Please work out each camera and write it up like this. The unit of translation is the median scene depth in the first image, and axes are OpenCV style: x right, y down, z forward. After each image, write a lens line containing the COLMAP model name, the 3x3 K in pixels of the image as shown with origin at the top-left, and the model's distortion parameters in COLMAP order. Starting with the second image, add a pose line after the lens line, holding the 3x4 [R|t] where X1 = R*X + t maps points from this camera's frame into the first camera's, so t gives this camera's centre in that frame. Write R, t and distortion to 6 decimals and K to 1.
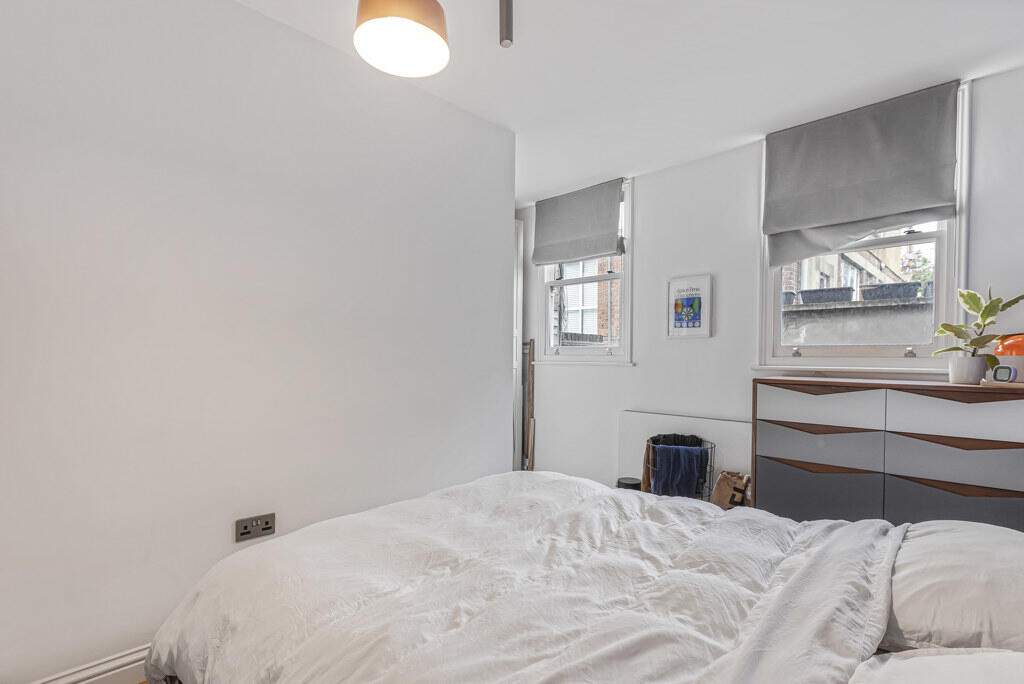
lens RADIAL K [[462.1, 0, 512.6], [0, 462.1, 367.3], [0, 0, 1]] dist [0.001881, 0.000569]
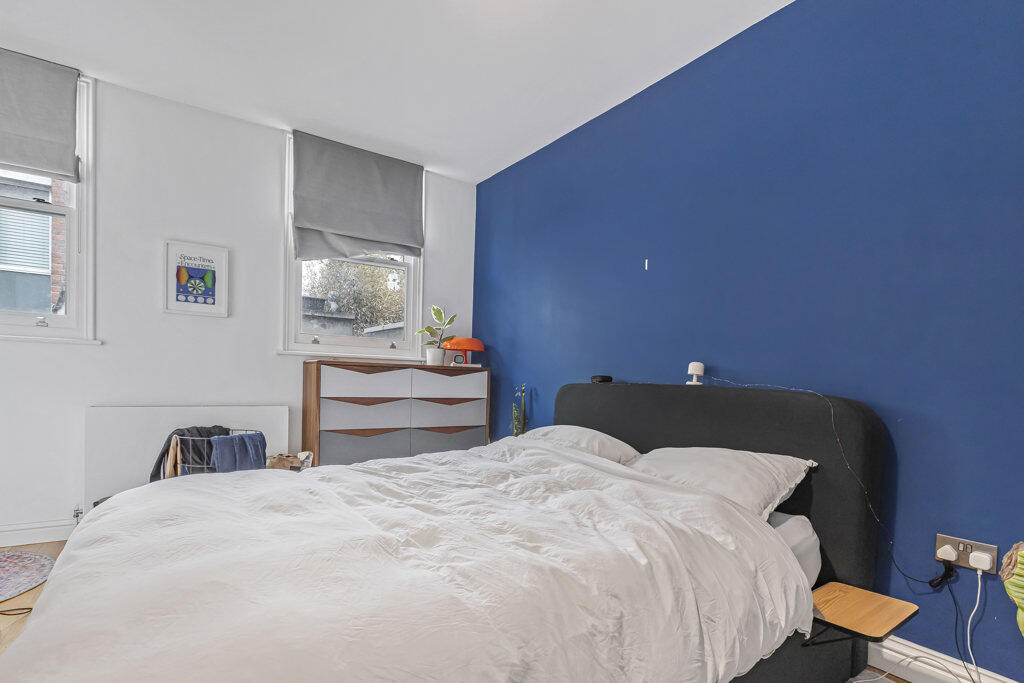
lens RADIAL K [[477.0, 0, 512.6], [0, 477.0, 386.0], [0, 0, 1]] dist [0.001156, 0.000350]
pose [[0.250434, -0.019375, 0.967940, -0.347846], [-0.013213, 0.999638, 0.023428, 0.040915], [-0.968044, -0.018657, 0.250087, 0.219075]]
